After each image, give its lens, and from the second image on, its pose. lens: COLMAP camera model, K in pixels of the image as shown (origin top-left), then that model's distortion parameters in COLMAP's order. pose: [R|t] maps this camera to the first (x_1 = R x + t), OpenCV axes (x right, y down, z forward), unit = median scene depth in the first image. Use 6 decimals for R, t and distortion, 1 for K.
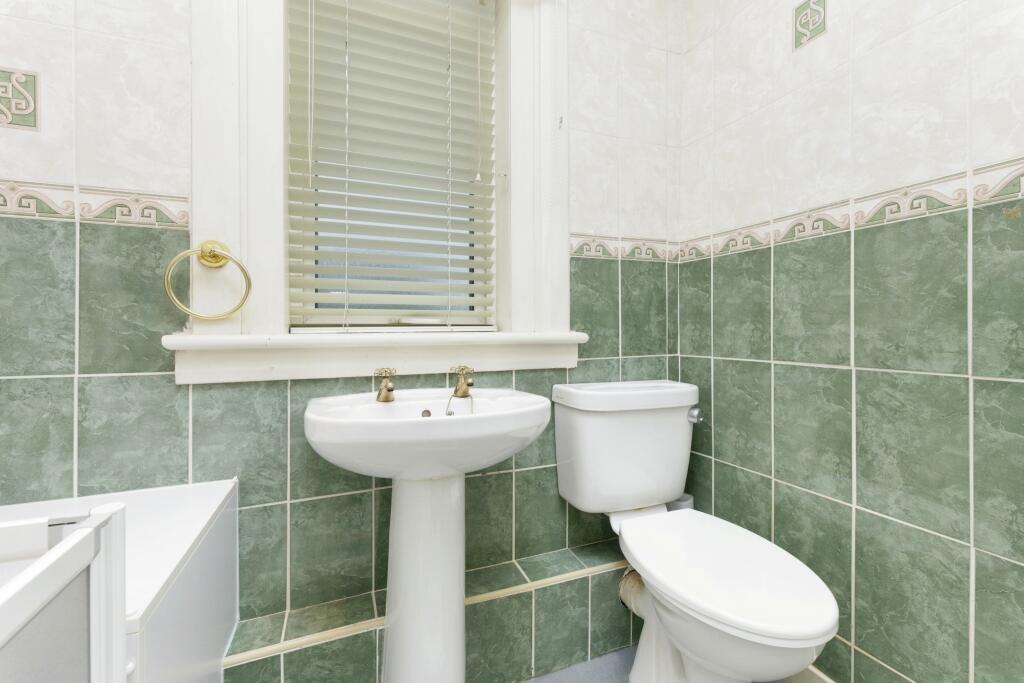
lens RADIAL K [[425.6, 0, 511.3], [0, 425.6, 332.2], [0, 0, 1]] dist [0.000472, 0.000023]
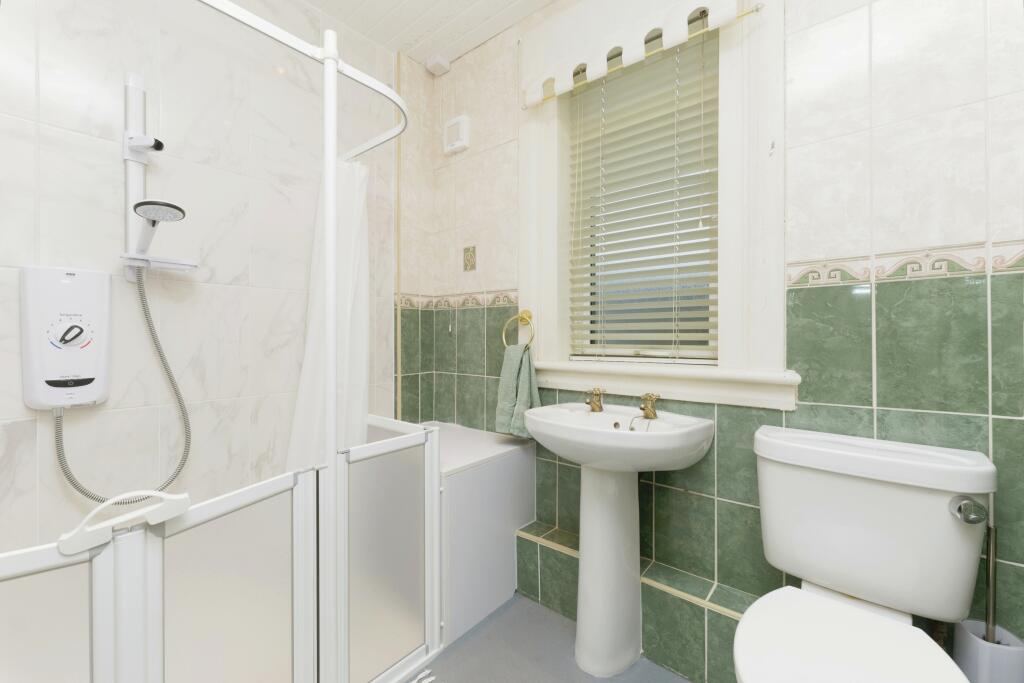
lens RADIAL K [[425.6, 0, 512.2], [0, 425.6, 338.7], [0, 0, 1]] dist [0.000472, 0.000023]
pose [[0.475668, 0.008464, -0.879584, 0.666097], [-0.005340, 0.999963, 0.006734, -0.073534], [0.879609, 0.001494, 0.475696, 0.043926]]
